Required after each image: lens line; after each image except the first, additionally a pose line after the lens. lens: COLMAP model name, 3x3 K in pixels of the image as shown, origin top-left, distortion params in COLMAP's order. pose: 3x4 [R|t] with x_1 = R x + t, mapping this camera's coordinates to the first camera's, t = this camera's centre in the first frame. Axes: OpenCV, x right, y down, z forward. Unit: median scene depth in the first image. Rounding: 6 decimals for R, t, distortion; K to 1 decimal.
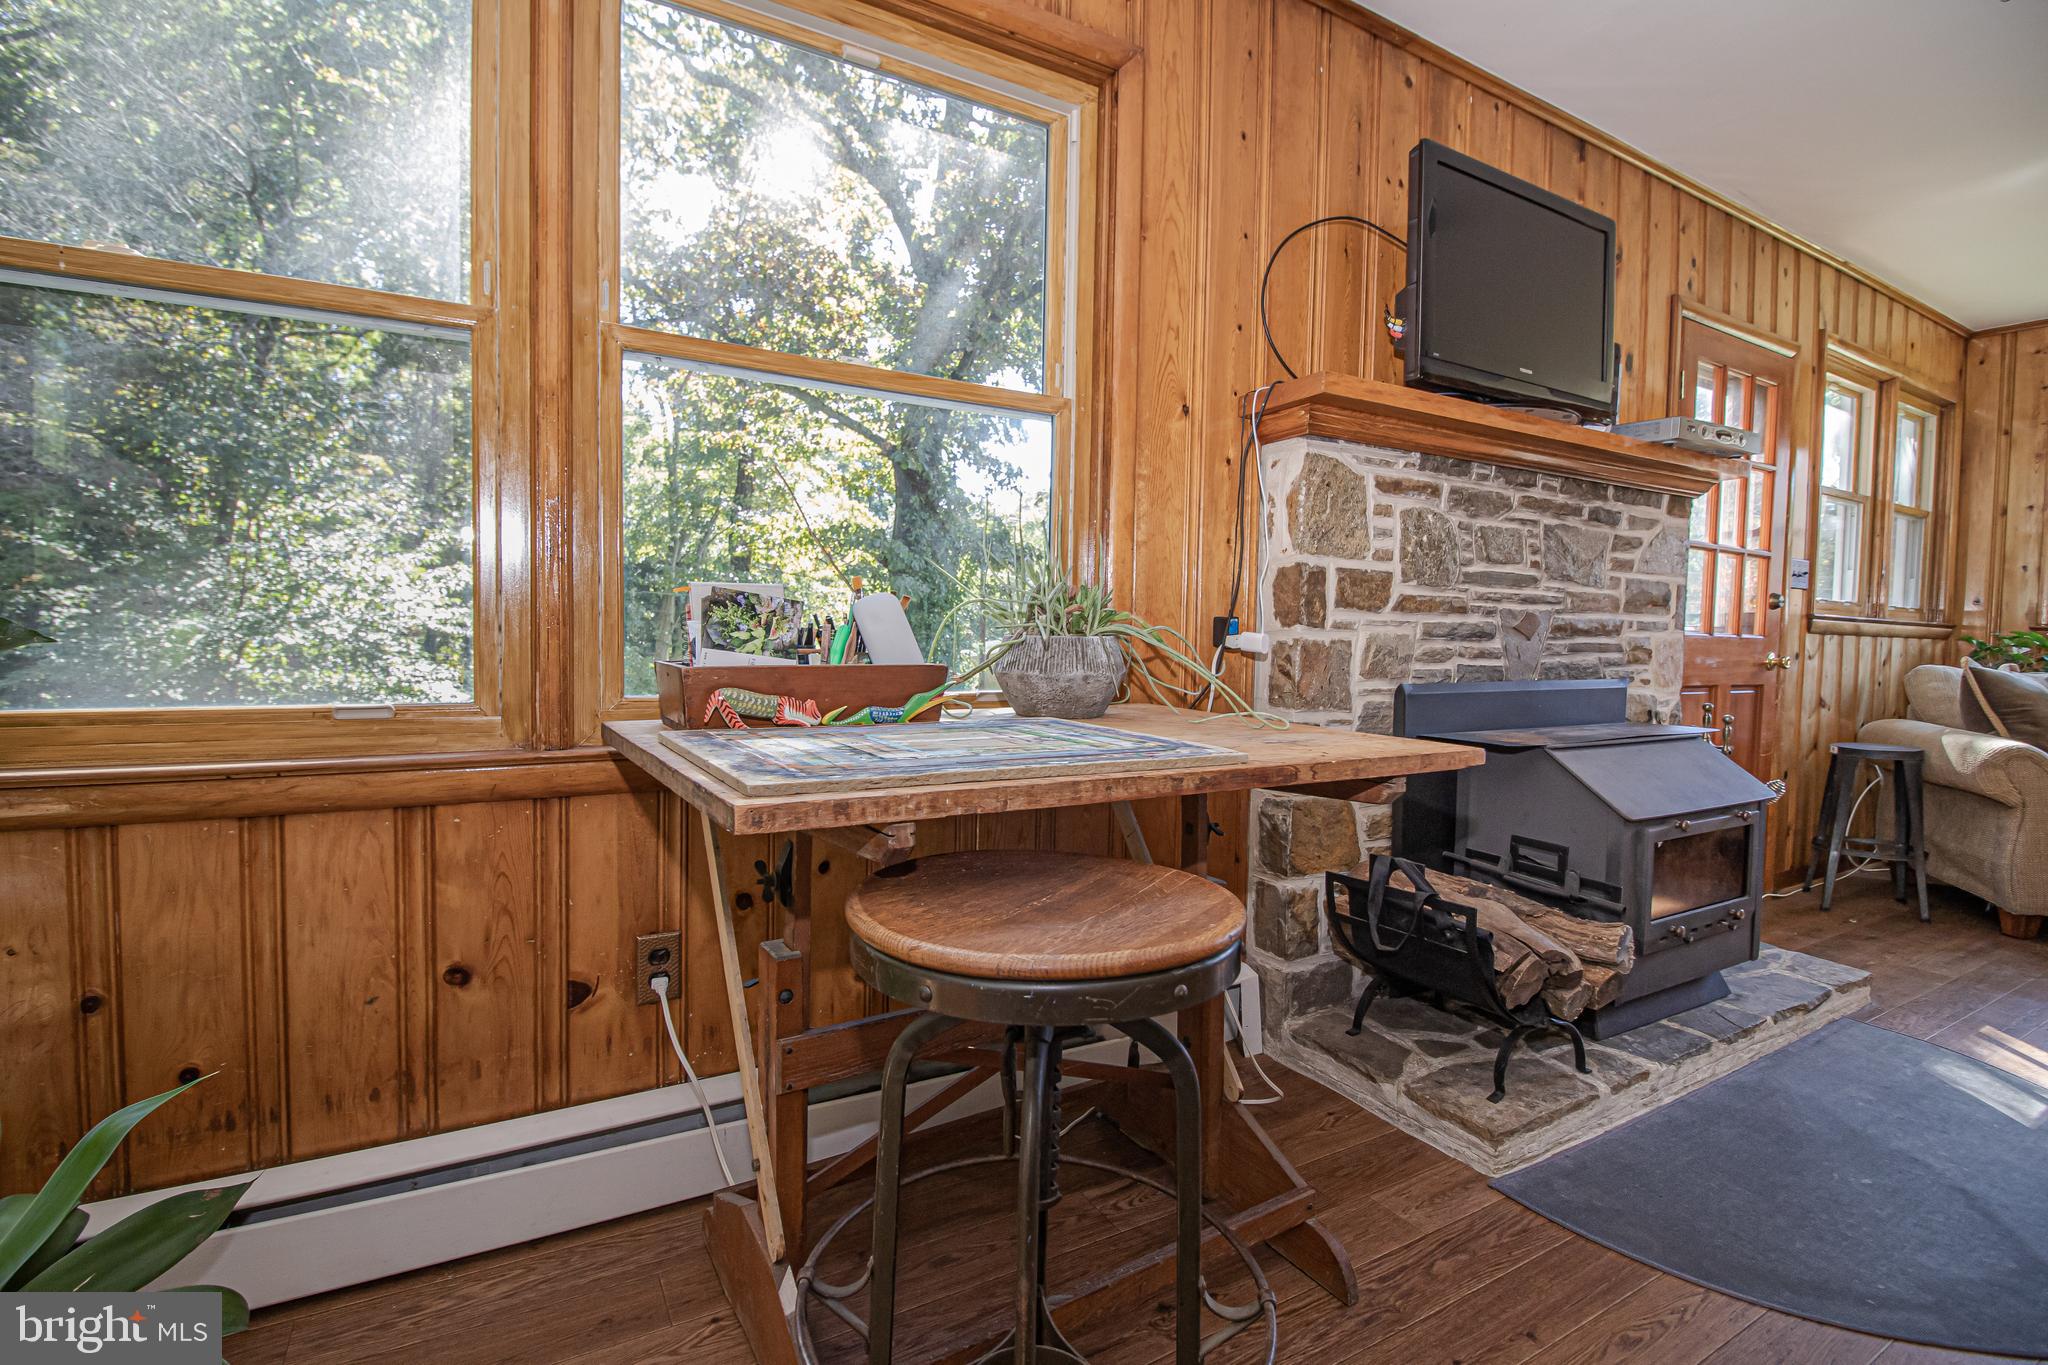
lens RADIAL K [[943.4, 0, 1025.2], [0, 943.4, 681.2], [0, 0, 1]] dist [-0.009046, -0.003963]
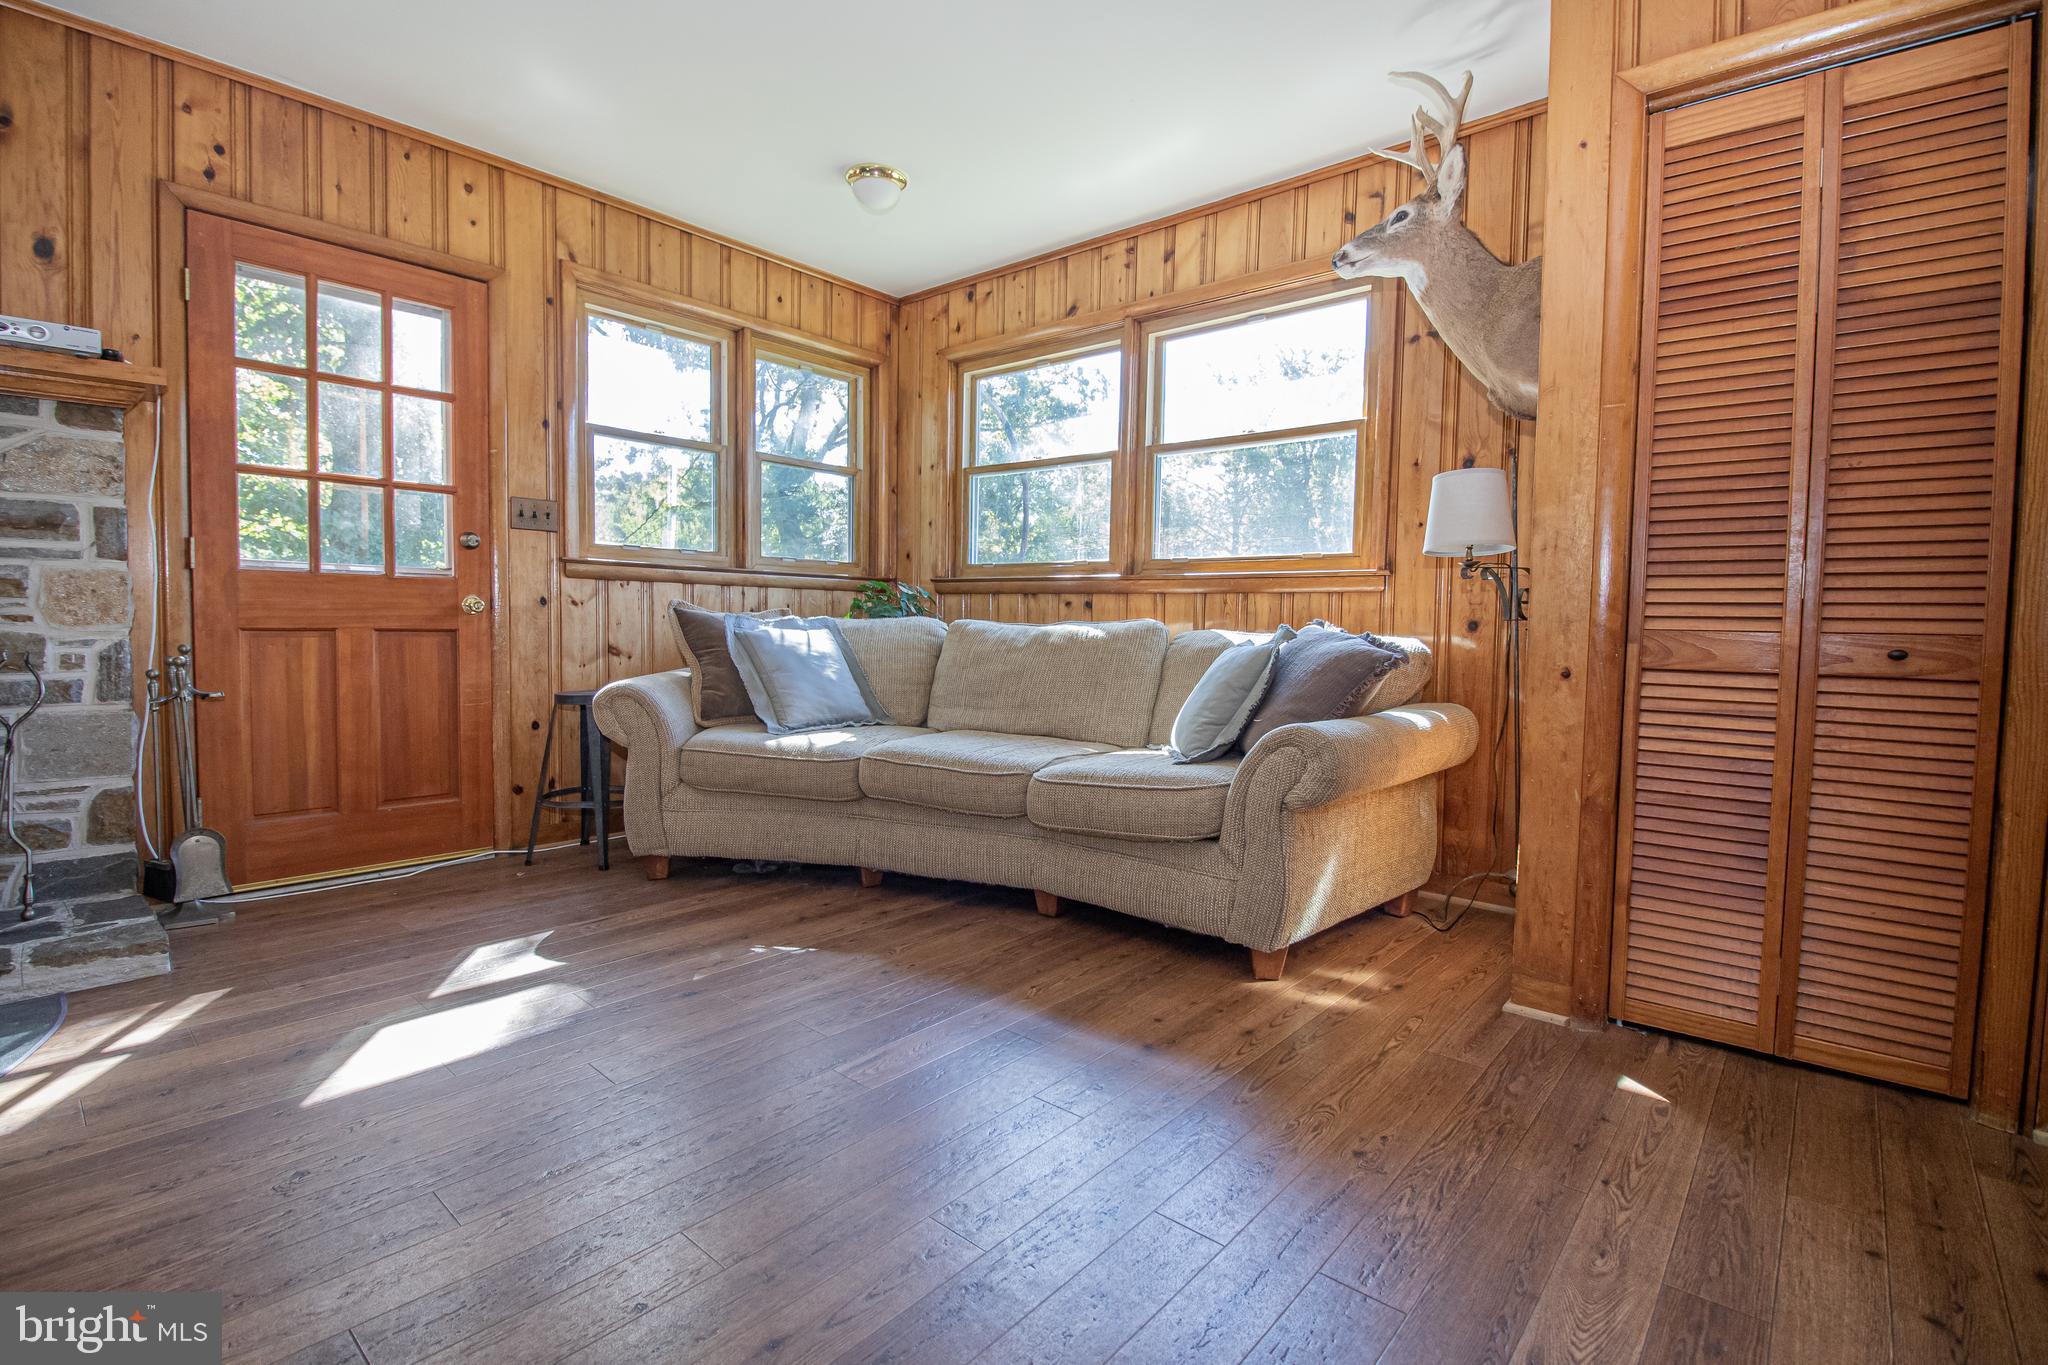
lens RADIAL K [[943.4, 0, 1029.0], [0, 943.4, 676.1], [0, 0, 1]] dist [-0.009046, -0.003963]
pose [[0.951518, -0.011812, 0.307367, 1.419808], [0.005994, 0.999785, 0.019867, 0.047503], [-0.307535, -0.017061, 0.951384, -0.100463]]
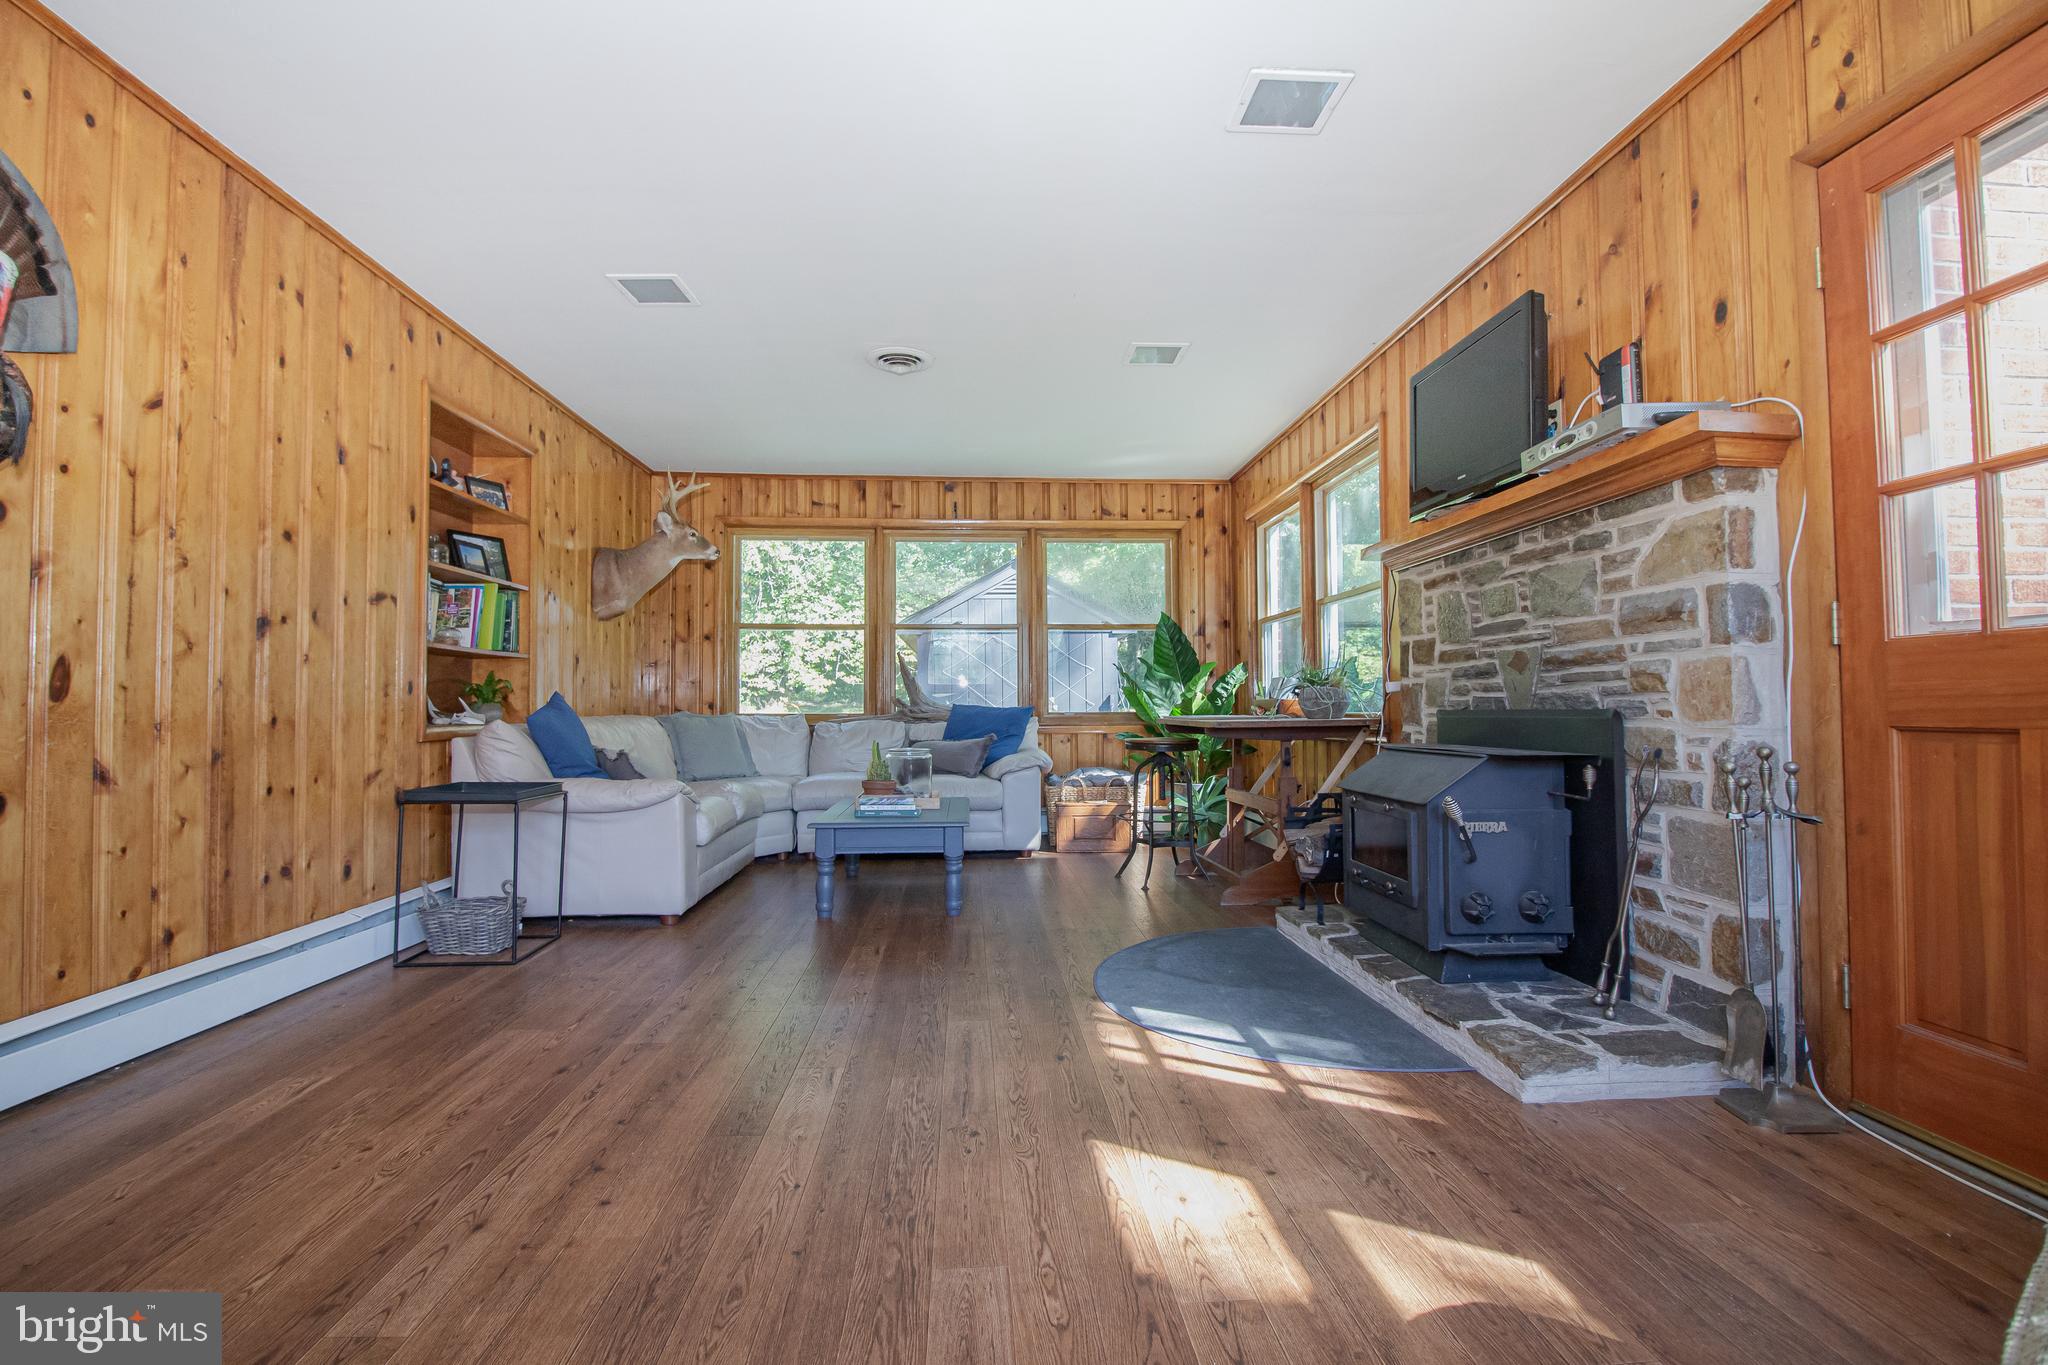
lens RADIAL K [[943.4, 0, 1021.5], [0, 943.4, 680.2], [0, 0, 1]] dist [-0.009046, -0.003963]
pose [[-0.451208, -0.036568, -0.891669, 1.842883], [-0.037885, 0.999044, -0.021801, 0.012086], [0.891614, 0.023944, -0.452162, 0.969358]]
